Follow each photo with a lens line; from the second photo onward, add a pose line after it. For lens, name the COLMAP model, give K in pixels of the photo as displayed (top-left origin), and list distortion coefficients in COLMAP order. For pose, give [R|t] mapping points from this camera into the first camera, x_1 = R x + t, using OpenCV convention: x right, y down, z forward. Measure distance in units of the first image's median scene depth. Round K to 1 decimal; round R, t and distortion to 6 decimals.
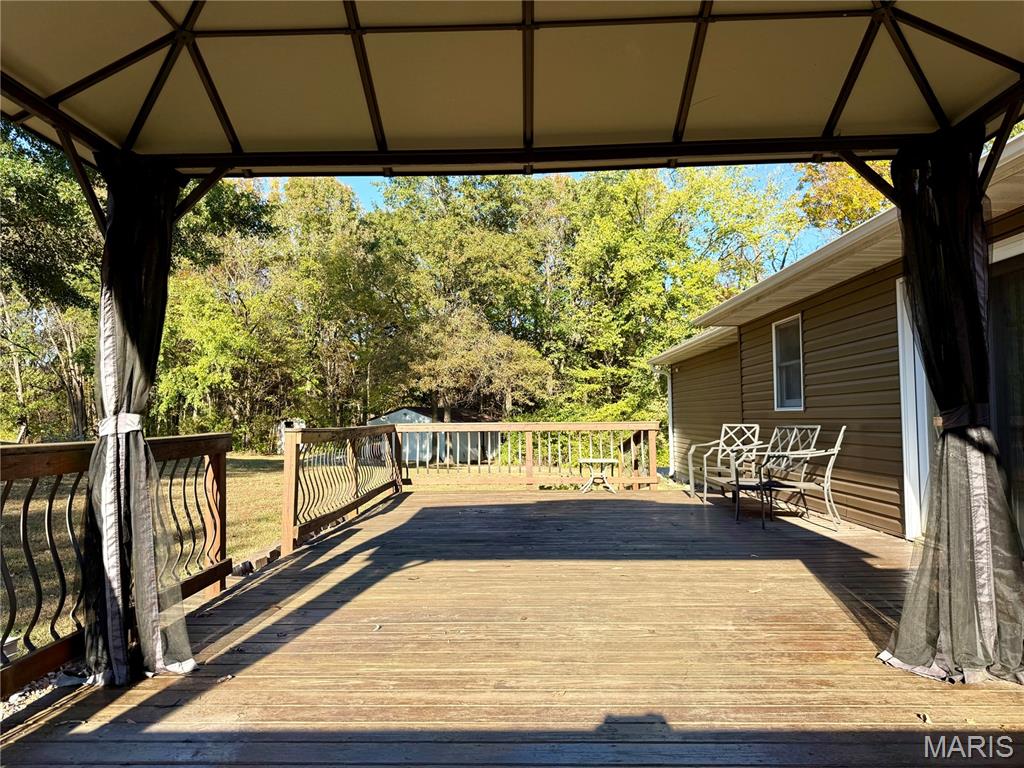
lens RADIAL K [[678.1, 0, 512.0], [0, 678.1, 384.0], [0, 0, 1]] dist [0.003263, -0.001367]
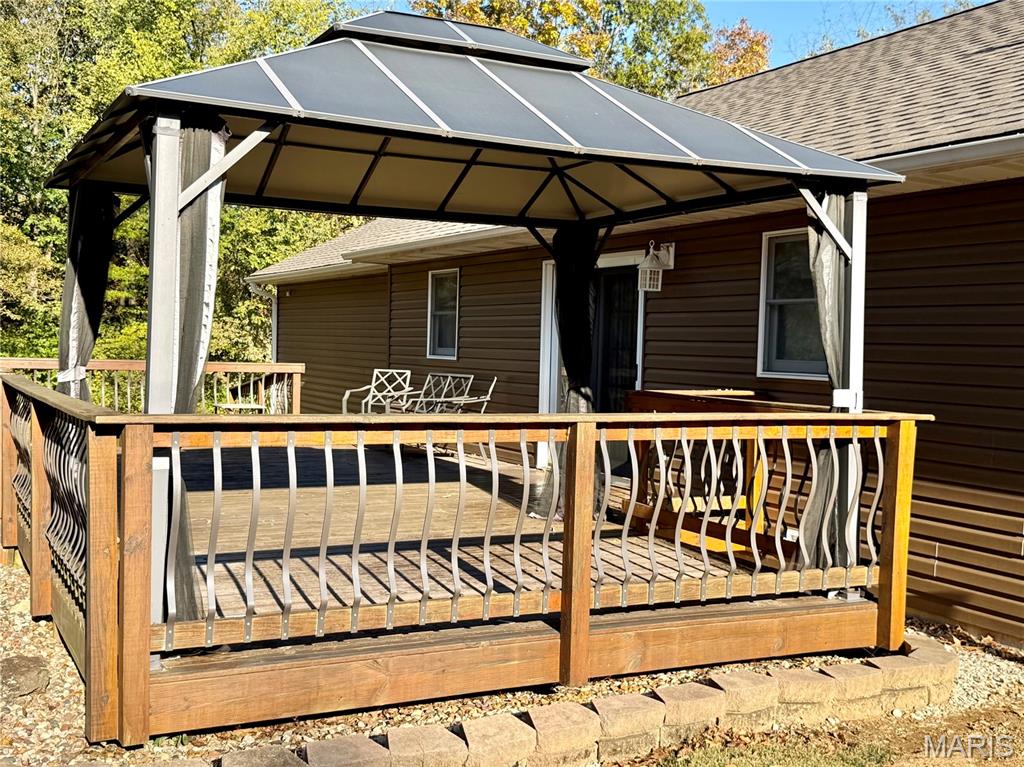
lens RADIAL K [[1111.4, 0, 512.0], [0, 1111.4, 383.5], [0, 0, 1]] dist [0.001150, -0.000570]
pose [[0.867994, 0.019693, 0.496184, -0.318372], [-0.064026, 0.995311, 0.072500, -0.049910], [-0.492429, -0.094698, 0.865185, -0.491971]]
